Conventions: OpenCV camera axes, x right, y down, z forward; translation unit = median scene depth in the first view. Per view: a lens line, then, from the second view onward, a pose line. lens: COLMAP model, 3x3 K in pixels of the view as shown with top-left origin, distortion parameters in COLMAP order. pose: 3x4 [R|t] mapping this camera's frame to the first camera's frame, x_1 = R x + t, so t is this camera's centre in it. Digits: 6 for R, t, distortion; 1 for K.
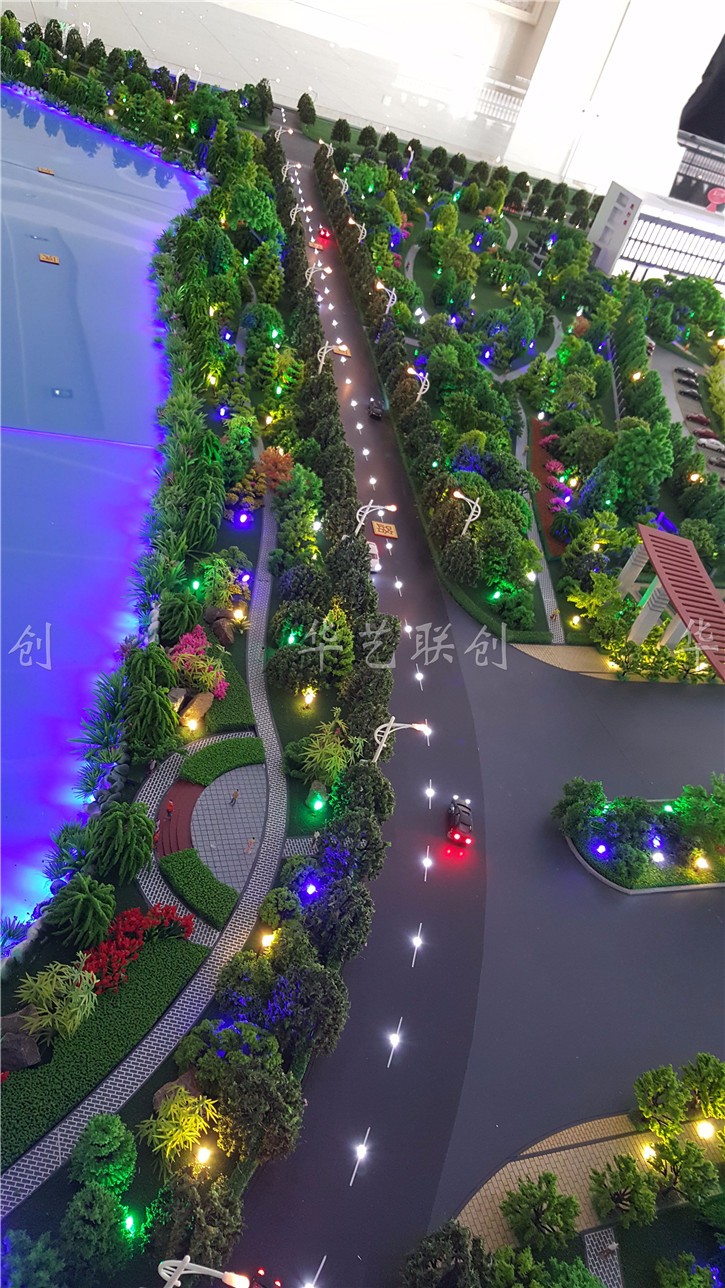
lens RADIAL K [[975.4, 0, 362.1], [0, 975.4, 638.0], [0, 0, 1]] dist [0.053386, -0.097689]
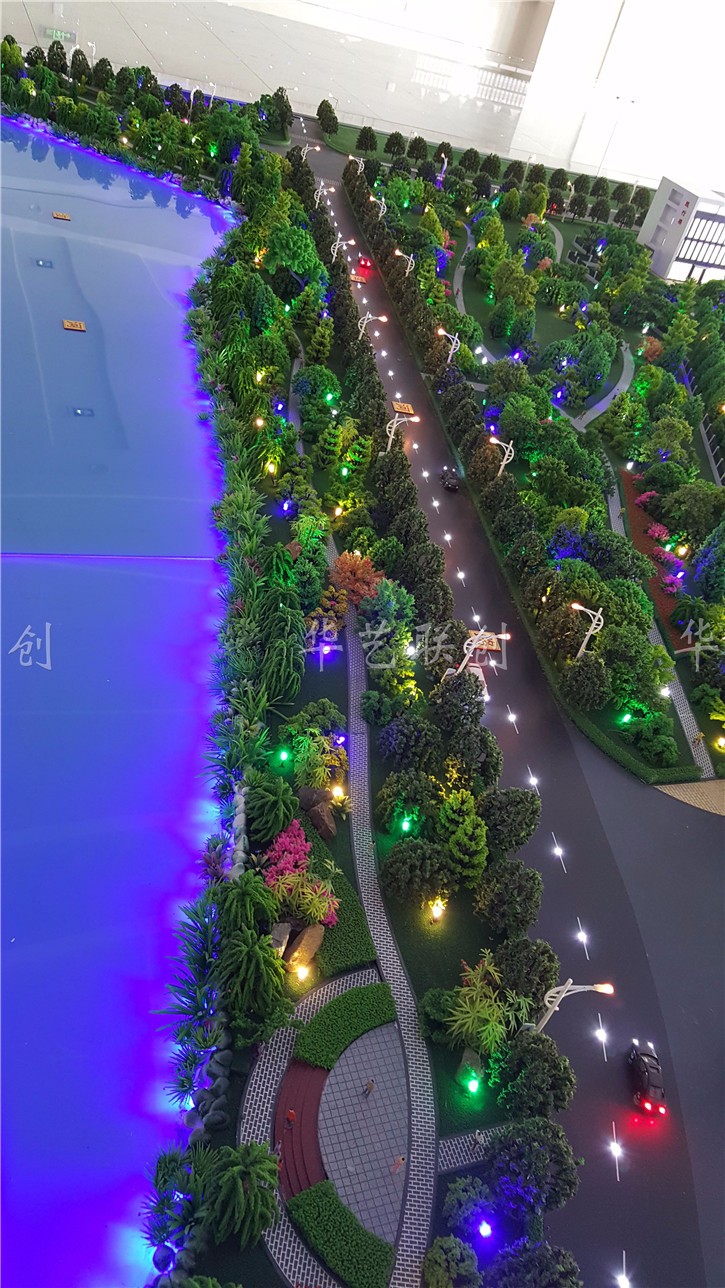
lens RADIAL K [[975.4, 0, 373.6], [0, 975.4, 637.3], [0, 0, 1]] dist [0.053386, -0.097689]
pose [[0.998277, -0.055285, -0.019652, -0.048871], [0.055508, 0.998398, 0.010995, -0.109375], [0.019012, -0.012067, 0.999746, 0.116588]]
